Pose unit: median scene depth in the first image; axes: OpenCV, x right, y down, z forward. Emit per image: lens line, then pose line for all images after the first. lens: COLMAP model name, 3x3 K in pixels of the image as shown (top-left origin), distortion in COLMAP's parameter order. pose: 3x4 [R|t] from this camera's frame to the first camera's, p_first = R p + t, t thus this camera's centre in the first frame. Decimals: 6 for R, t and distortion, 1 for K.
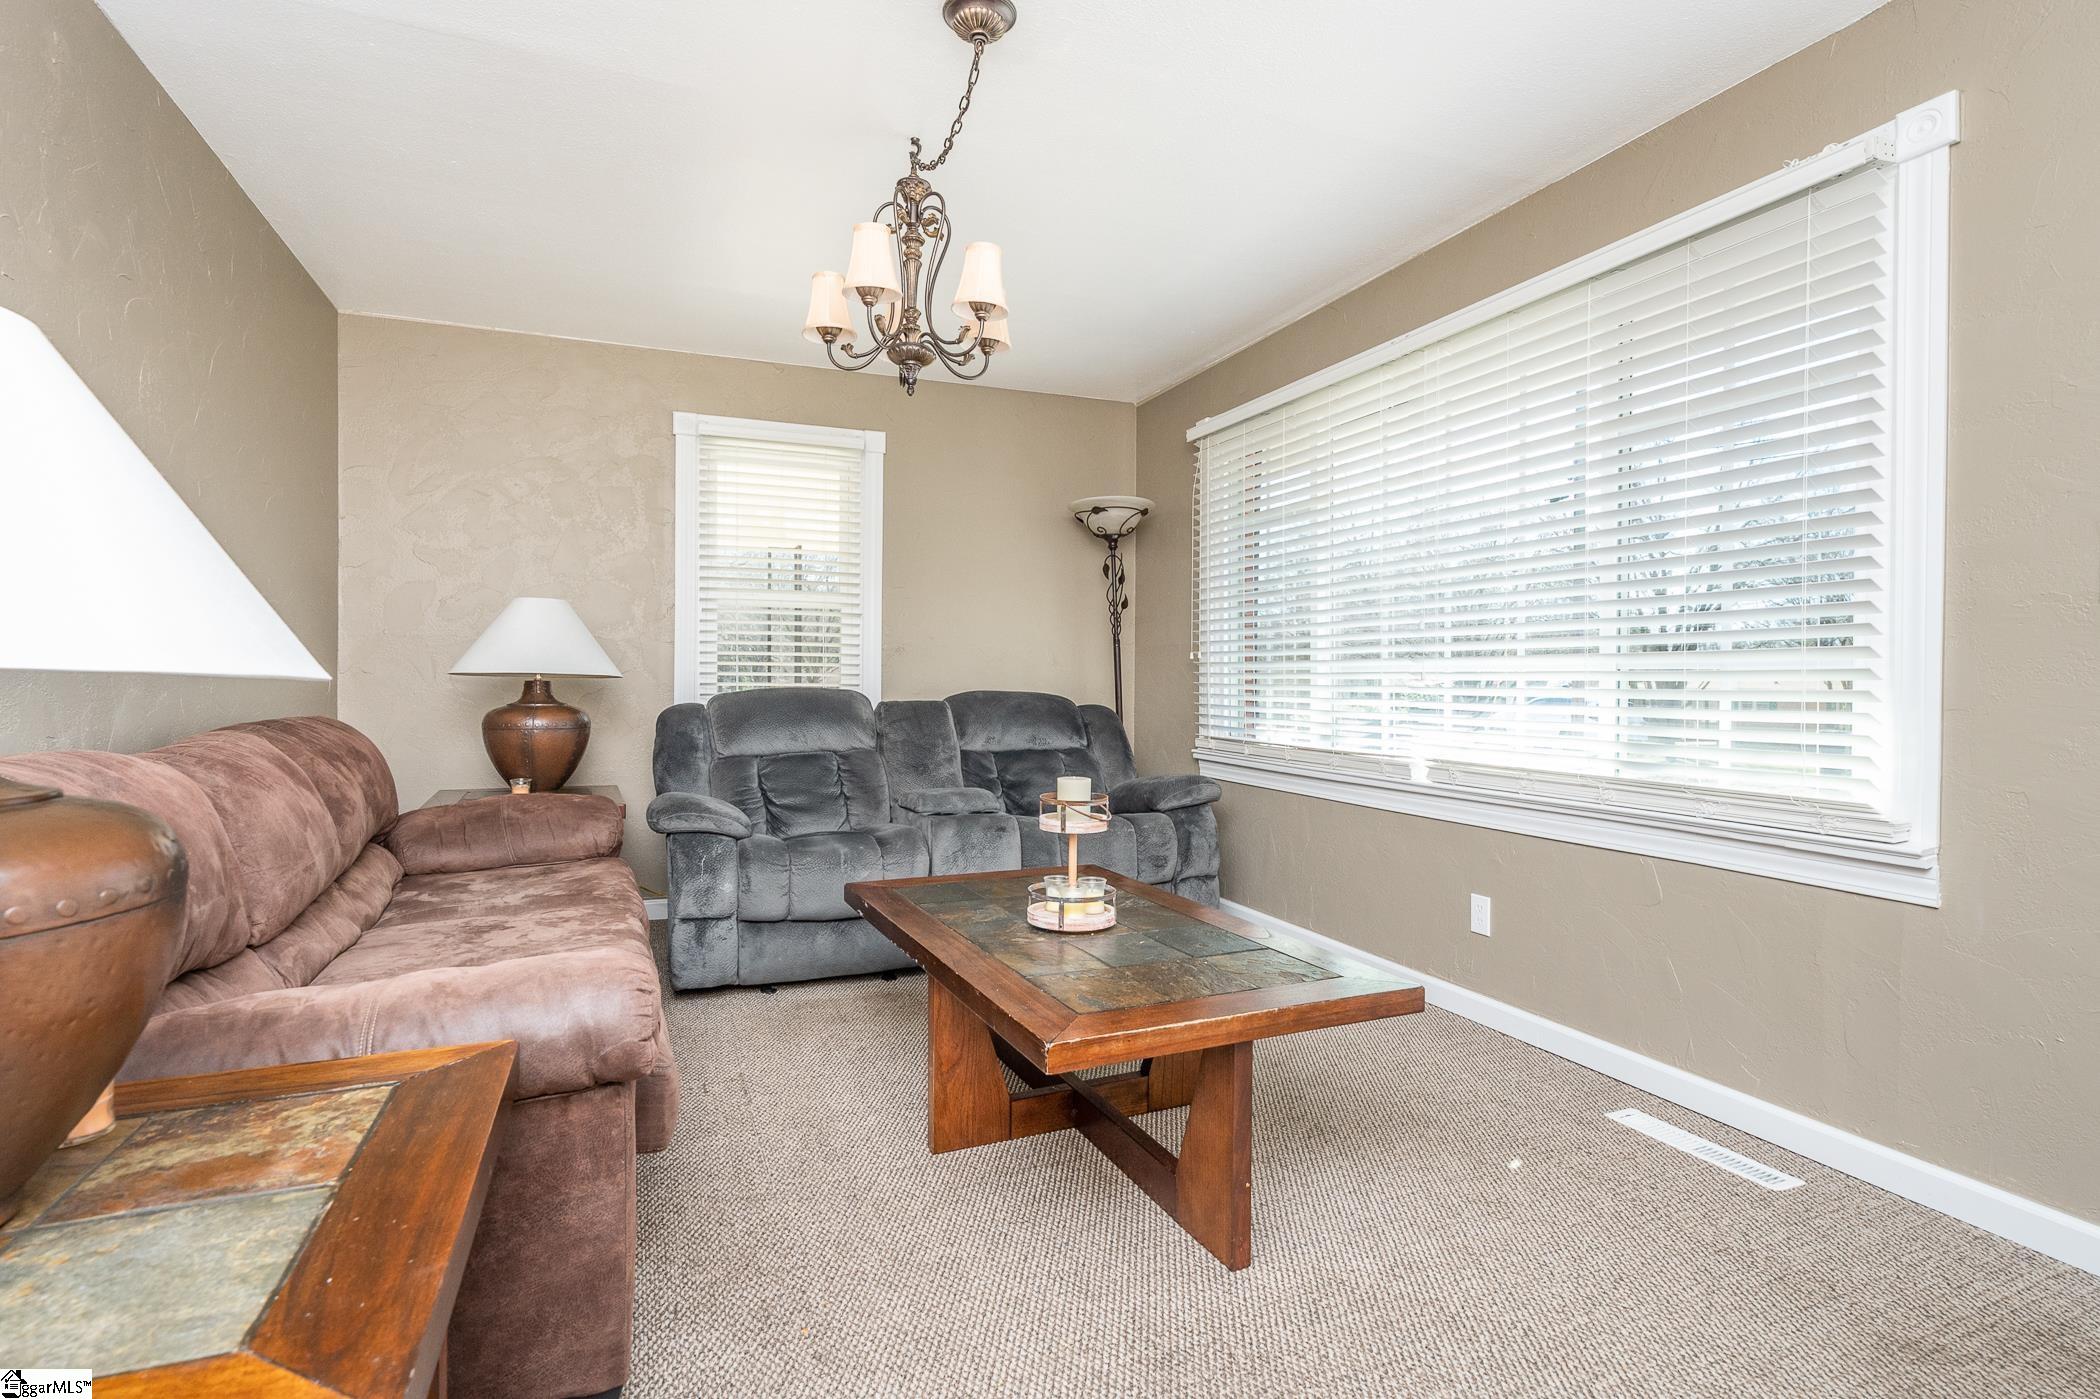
lens RADIAL K [[1013.4, 0, 1047.6], [0, 1013.4, 686.3], [0, 0, 1]] dist [0.000245, 0.000150]
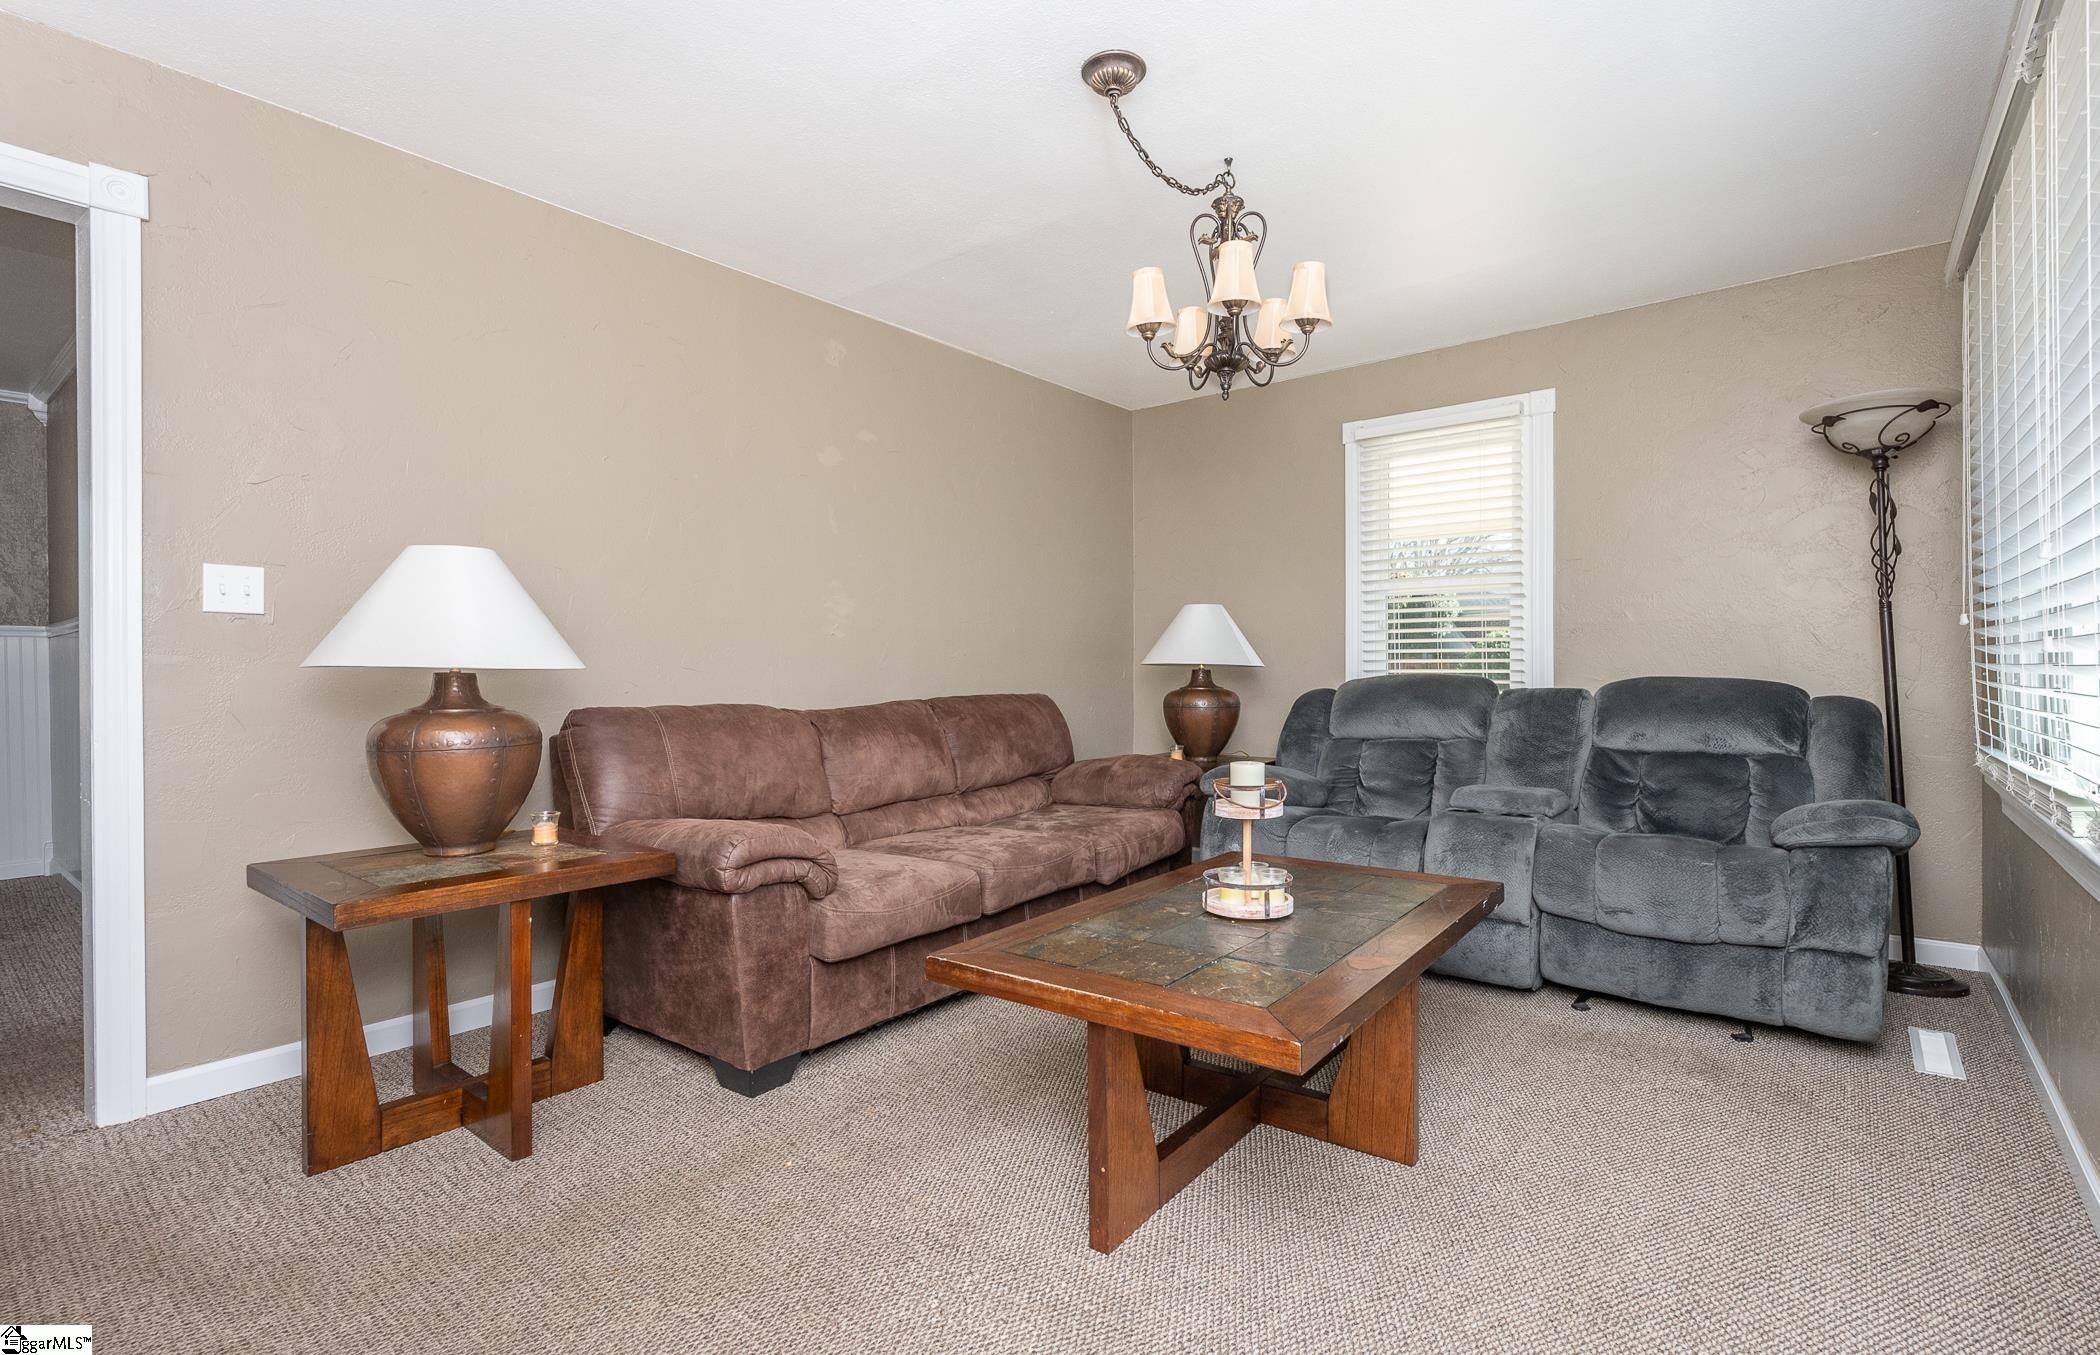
lens RADIAL K [[992.9, 0, 1048.6], [0, 992.9, 678.4], [0, 0, 1]] dist [0.002528, 0.000212]
pose [[0.481083, -0.002065, -0.876673, 0.472398], [0.003342, 0.999994, -0.000521, 0.005212], [0.876669, -0.002679, 0.481087, 0.223672]]
